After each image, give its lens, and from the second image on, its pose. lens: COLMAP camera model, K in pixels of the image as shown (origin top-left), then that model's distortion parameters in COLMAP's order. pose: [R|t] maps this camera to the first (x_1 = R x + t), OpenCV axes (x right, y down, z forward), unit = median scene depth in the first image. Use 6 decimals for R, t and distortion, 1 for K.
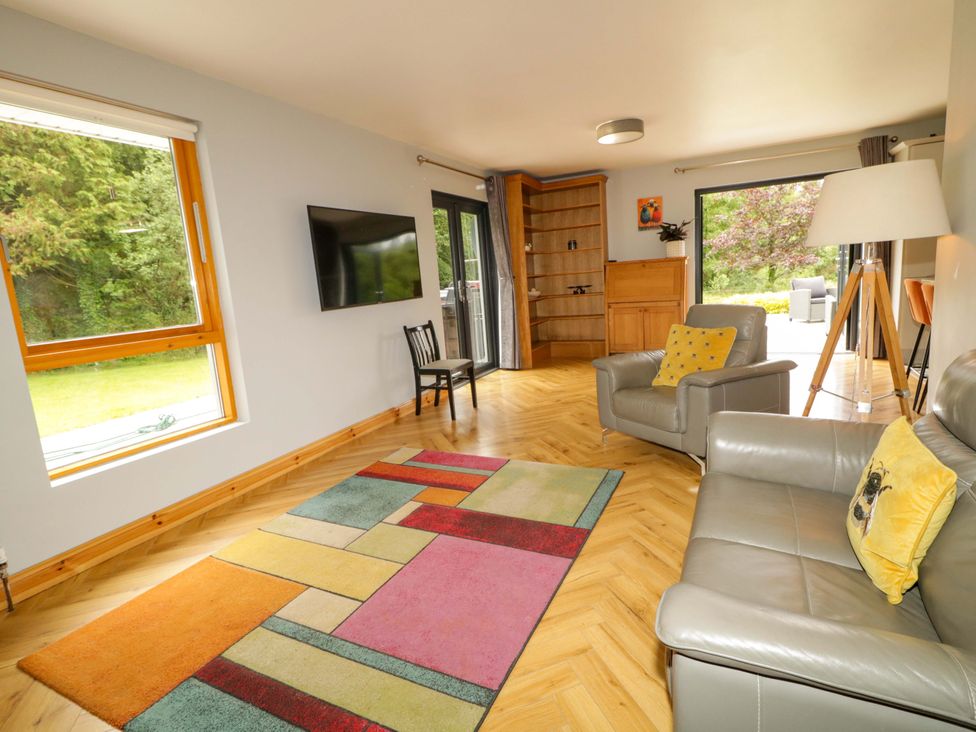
lens RADIAL K [[505.9, 0, 494.4], [0, 505.9, 359.7], [0, 0, 1]] dist [0.002210, 0.001116]
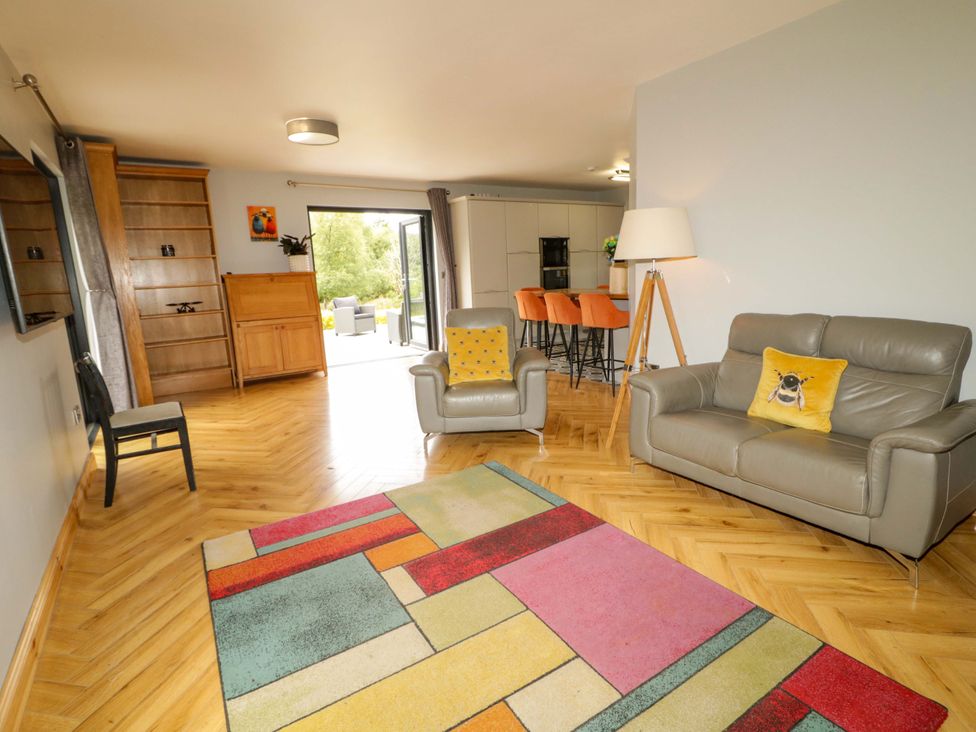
lens RADIAL K [[505.9, 0, 494.3], [0, 505.9, 362.1], [0, 0, 1]] dist [0.002210, 0.001116]
pose [[0.512466, -0.104885, 0.852278, -0.496914], [0.145077, 0.988820, 0.034456, -0.018068], [-0.846364, 0.105988, 0.521953, 0.327597]]
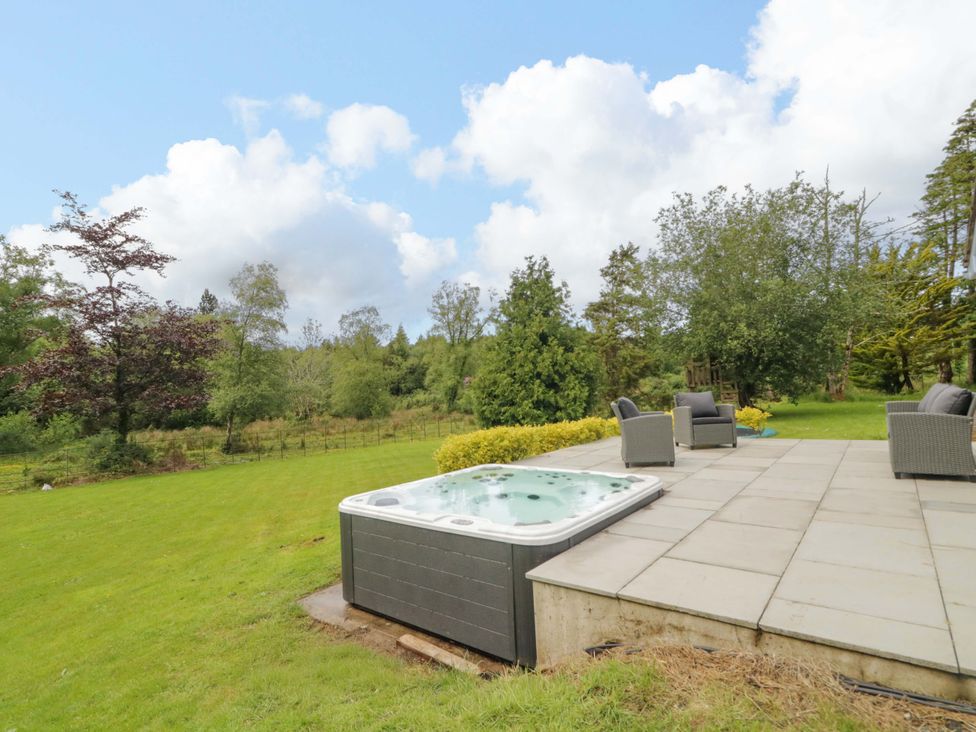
lens RADIAL K [[505.9, 0, 494.7], [0, 505.9, 359.4], [0, 0, 1]] dist [0.002210, 0.001116]
pose [[0.222233, 0.106957, 0.969109, -0.188424], [0.191189, 0.969887, -0.150886, -0.364025], [-0.956064, 0.218815, 0.195091, 2.600768]]
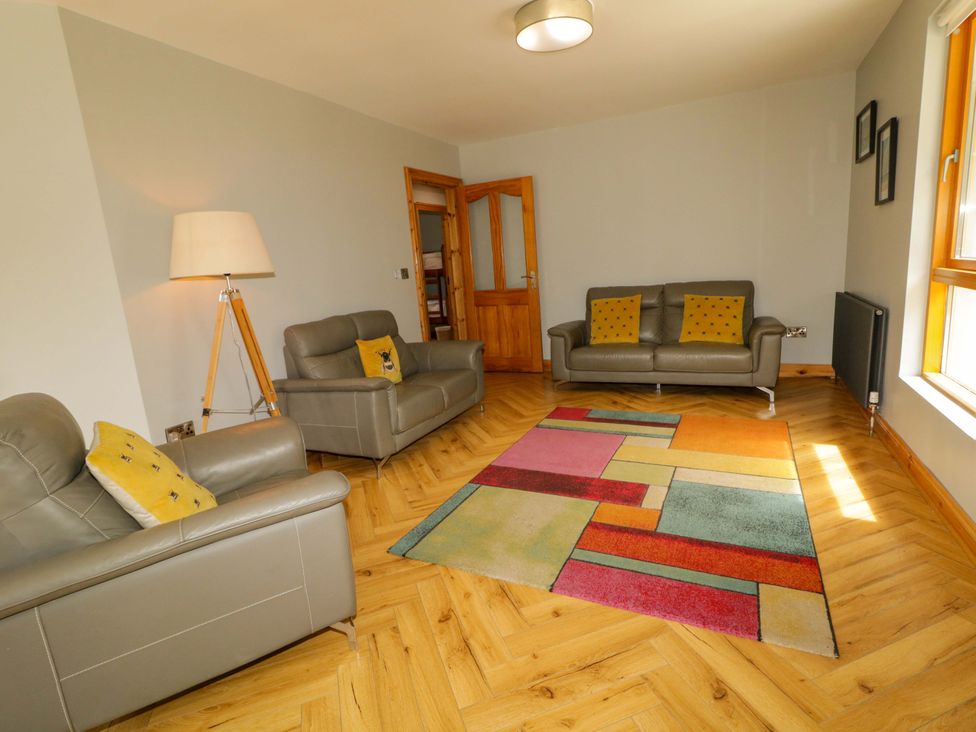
lens RADIAL K [[505.9, 0, 496.3], [0, 505.9, 363.1], [0, 0, 1]] dist [0.002210, 0.001116]
pose [[-0.989283, 0.144661, 0.019827, 0.037943], [0.142360, 0.925413, 0.351203, -0.205013], [0.032457, 0.350262, -0.936089, 1.245087]]
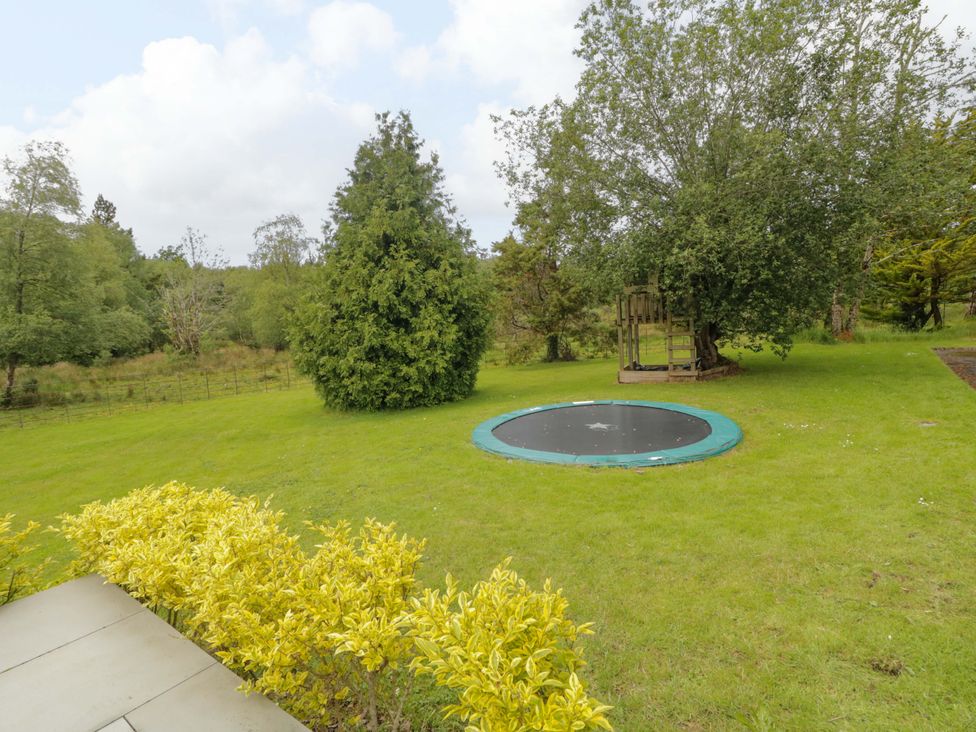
lens RADIAL K [[505.9, 0, 494.0], [0, 505.9, 361.1], [0, 0, 1]] dist [0.002210, 0.001116]
pose [[0.204754, -0.045402, 0.977760, 1.948414], [0.188911, 0.981976, 0.006038, -0.439083], [-0.960411, 0.183473, 0.209640, 1.895378]]
